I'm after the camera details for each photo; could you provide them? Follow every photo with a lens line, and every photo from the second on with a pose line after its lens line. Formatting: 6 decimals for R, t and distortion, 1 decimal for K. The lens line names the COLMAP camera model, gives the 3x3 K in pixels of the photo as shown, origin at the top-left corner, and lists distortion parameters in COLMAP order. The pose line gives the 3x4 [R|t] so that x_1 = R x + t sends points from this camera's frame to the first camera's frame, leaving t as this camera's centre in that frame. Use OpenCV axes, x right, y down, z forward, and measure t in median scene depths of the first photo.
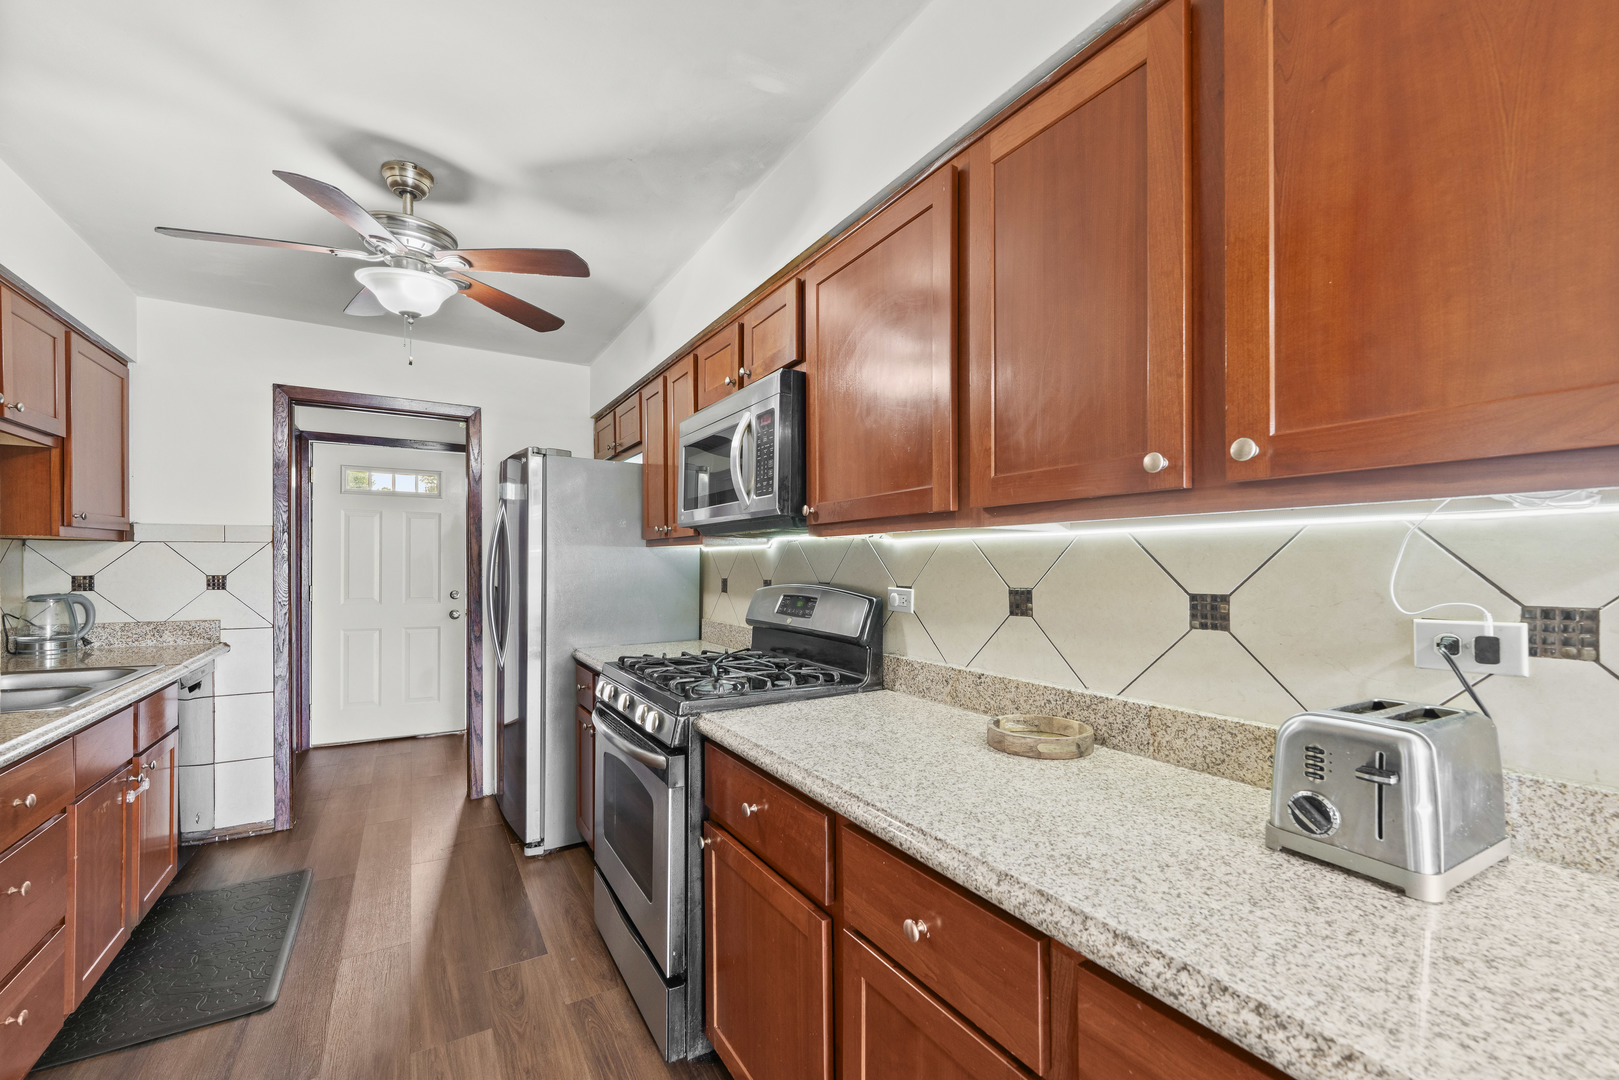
lens RADIAL K [[660.8, 0, 806.5], [0, 660.8, 566.5], [0, 0, 1]] dist [-0.002655, -0.000130]
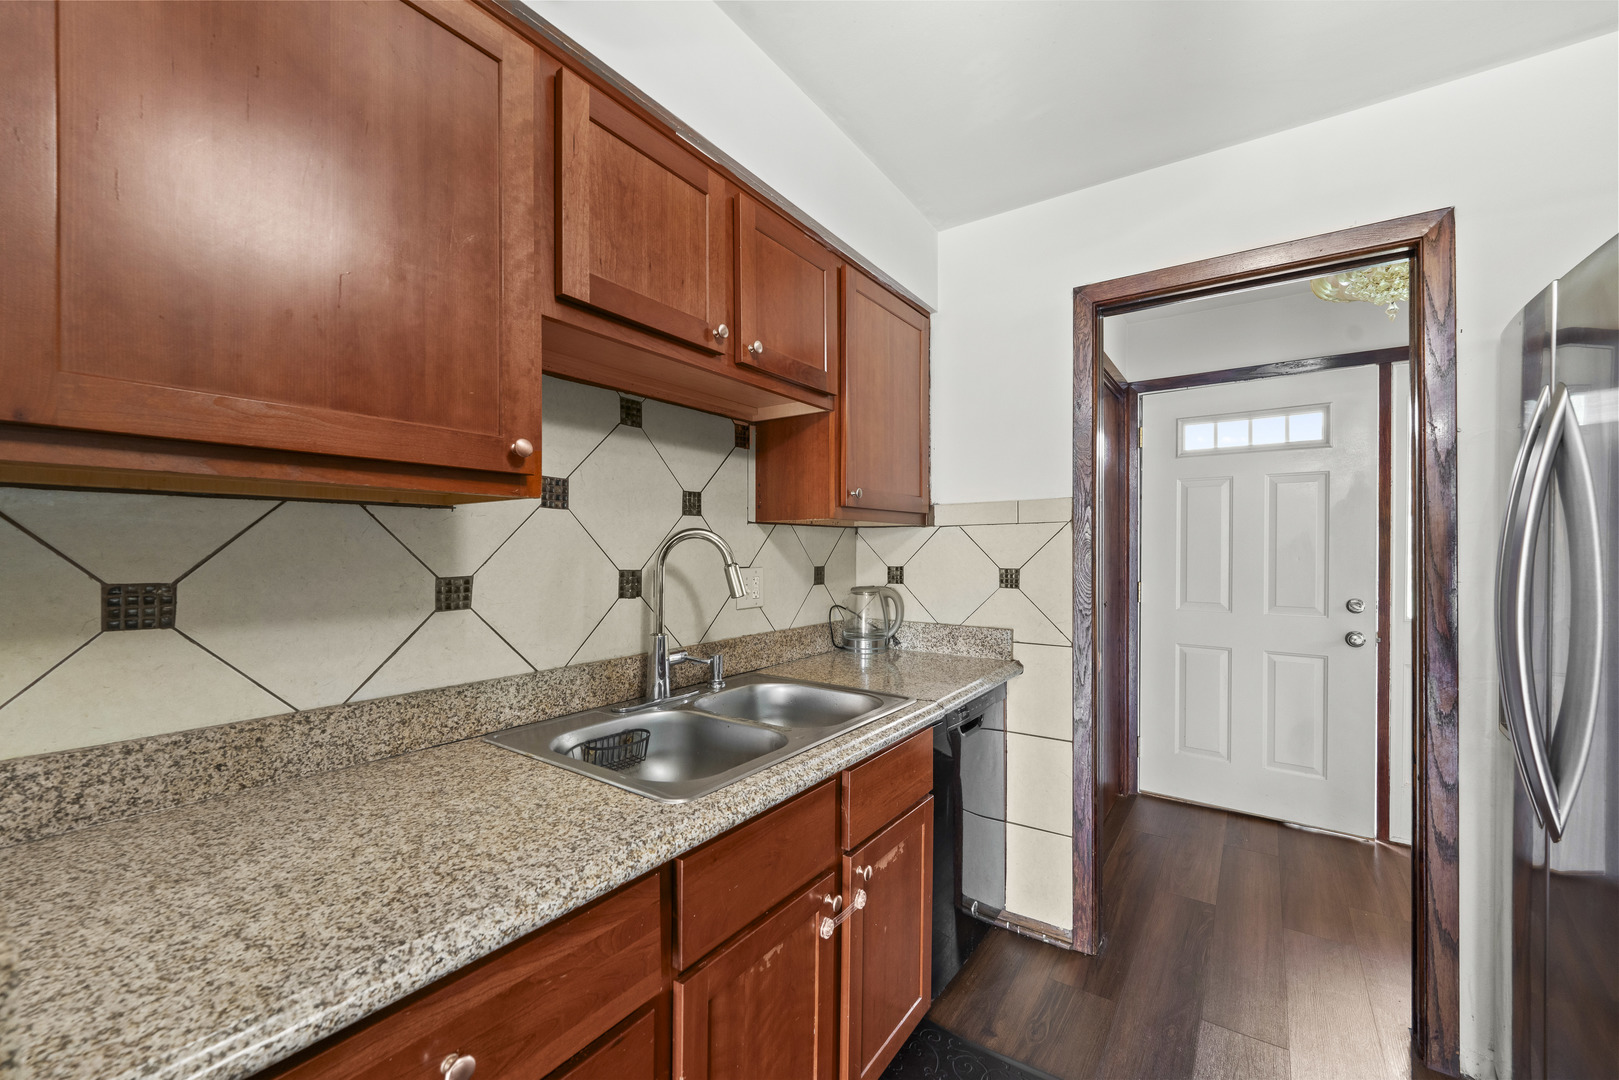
lens RADIAL K [[650.4, 0, 811.5], [0, 650.4, 548.5], [0, 0, 1]] dist [-0.001921, -0.000075]
pose [[0.413368, -0.005196, -0.910549, -0.319533], [-0.006335, 0.999943, -0.008582, -0.001713], [0.910542, 0.009316, 0.413311, 0.493155]]
